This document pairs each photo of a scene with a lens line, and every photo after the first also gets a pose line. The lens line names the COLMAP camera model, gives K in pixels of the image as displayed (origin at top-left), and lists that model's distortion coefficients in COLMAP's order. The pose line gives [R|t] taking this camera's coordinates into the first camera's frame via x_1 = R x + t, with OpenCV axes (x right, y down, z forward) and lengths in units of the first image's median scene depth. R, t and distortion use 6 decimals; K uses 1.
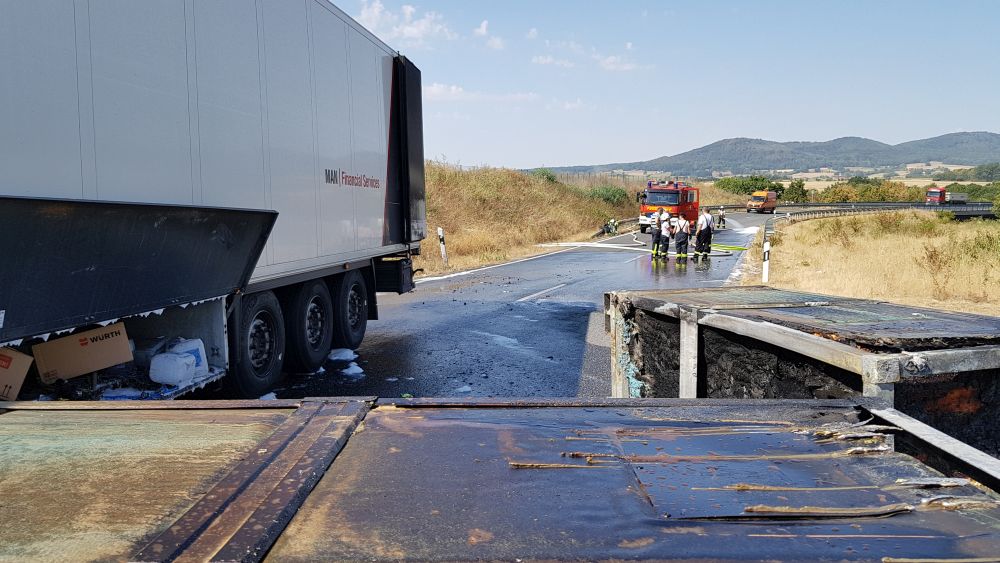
lens RADIAL K [[769.5, 0, 506.0], [0, 769.5, 286.3], [0, 0, 1]] dist [-0.001978, -0.003139]
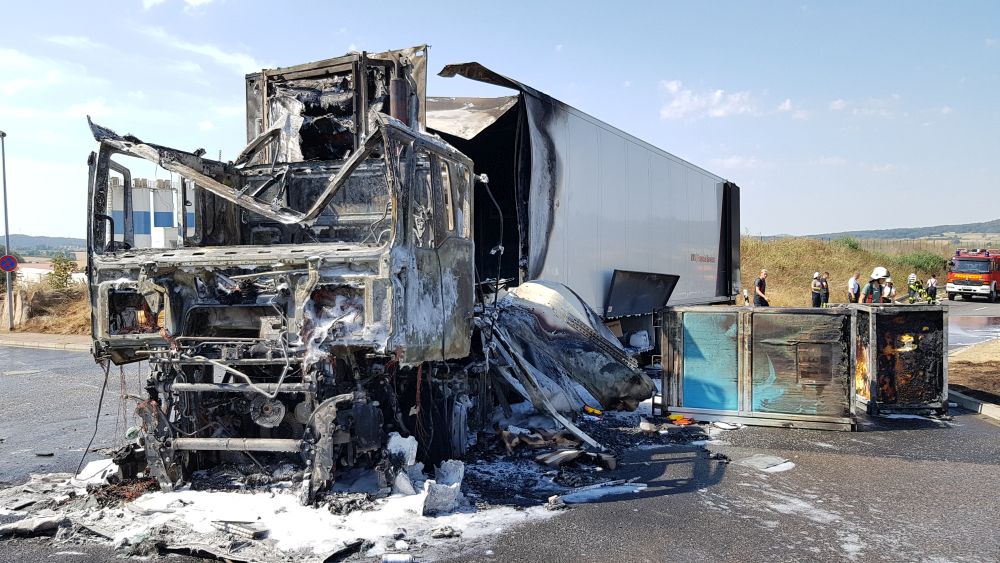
lens RADIAL K [[769.5, 0, 506.0], [0, 769.5, 286.3], [0, 0, 1]] dist [-0.001978, -0.003139]
pose [[0.929723, 0.014355, -0.367979, 0.010444], [-0.045317, 0.996105, -0.075638, 0.024080], [0.365460, 0.086999, 0.926753, -0.238969]]
